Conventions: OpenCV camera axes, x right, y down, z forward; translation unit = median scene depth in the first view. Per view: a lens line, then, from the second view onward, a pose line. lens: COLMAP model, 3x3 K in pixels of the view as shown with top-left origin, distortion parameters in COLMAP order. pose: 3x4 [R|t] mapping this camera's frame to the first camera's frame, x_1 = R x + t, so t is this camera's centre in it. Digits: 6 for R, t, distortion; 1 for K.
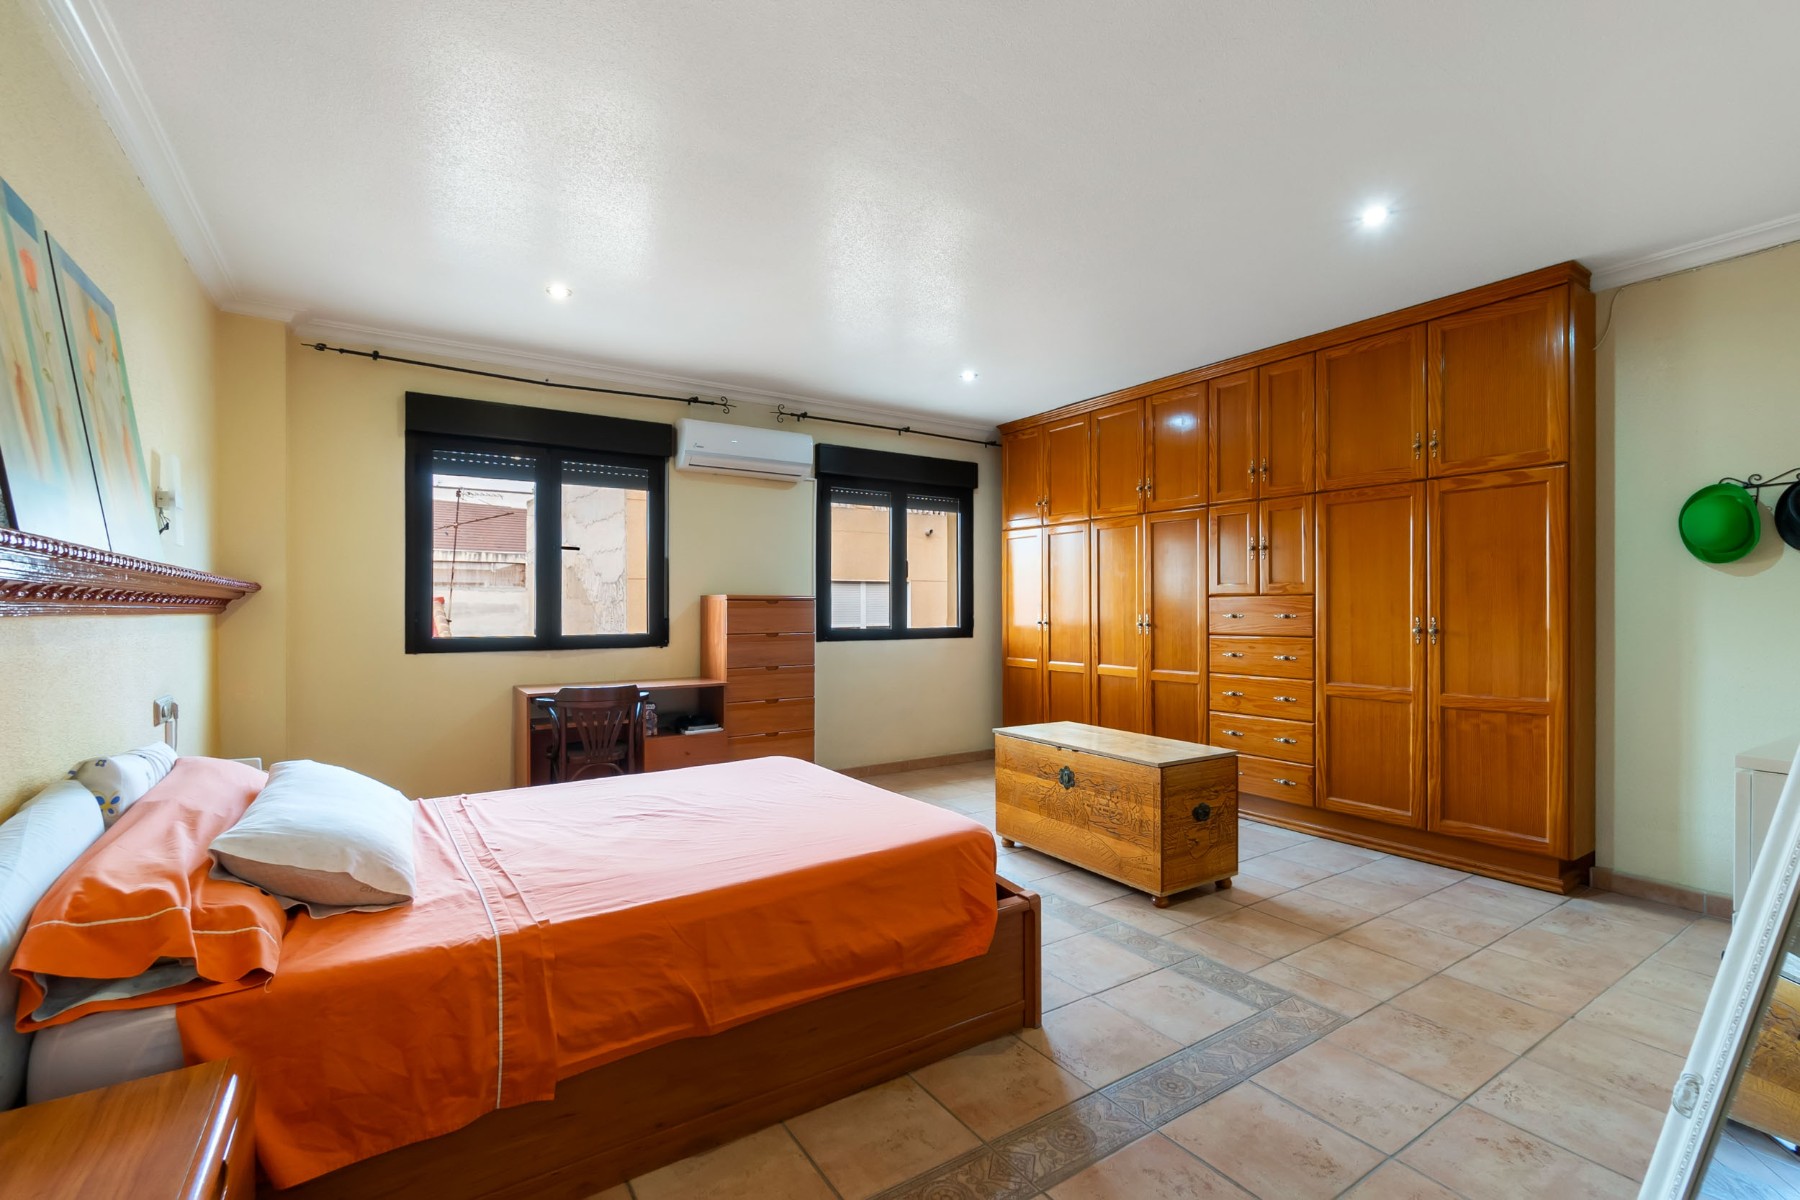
lens RADIAL K [[775.0, 0, 904.9], [0, 775.0, 608.2], [0, 0, 1]] dist [-0.005846, 0.000229]
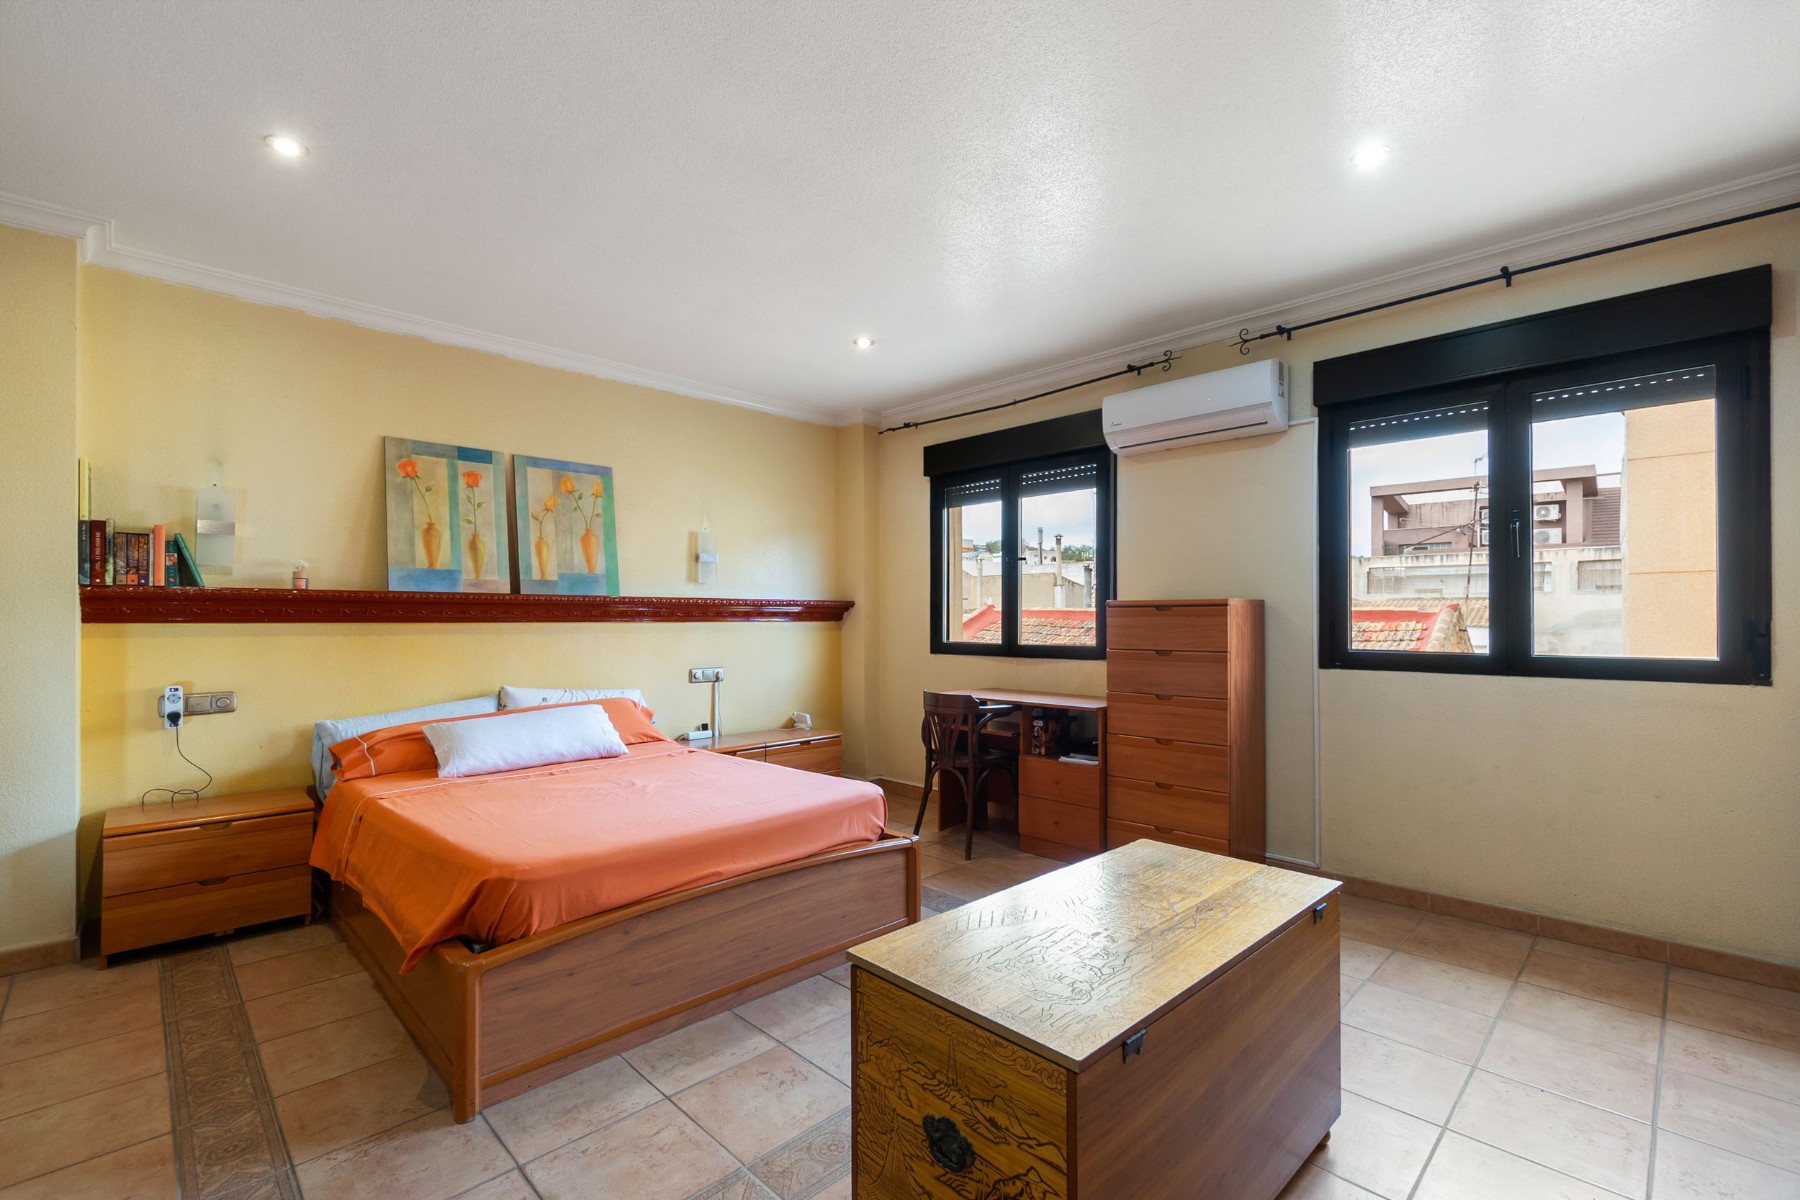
lens RADIAL K [[775.0, 0, 907.5], [0, 775.0, 608.8], [0, 0, 1]] dist [-0.005846, 0.000229]
pose [[0.217891, -0.012241, -0.975896, 0.505227], [0.001430, 0.999924, -0.012223, 0.000978], [0.975972, 0.001267, 0.217892, 0.597067]]
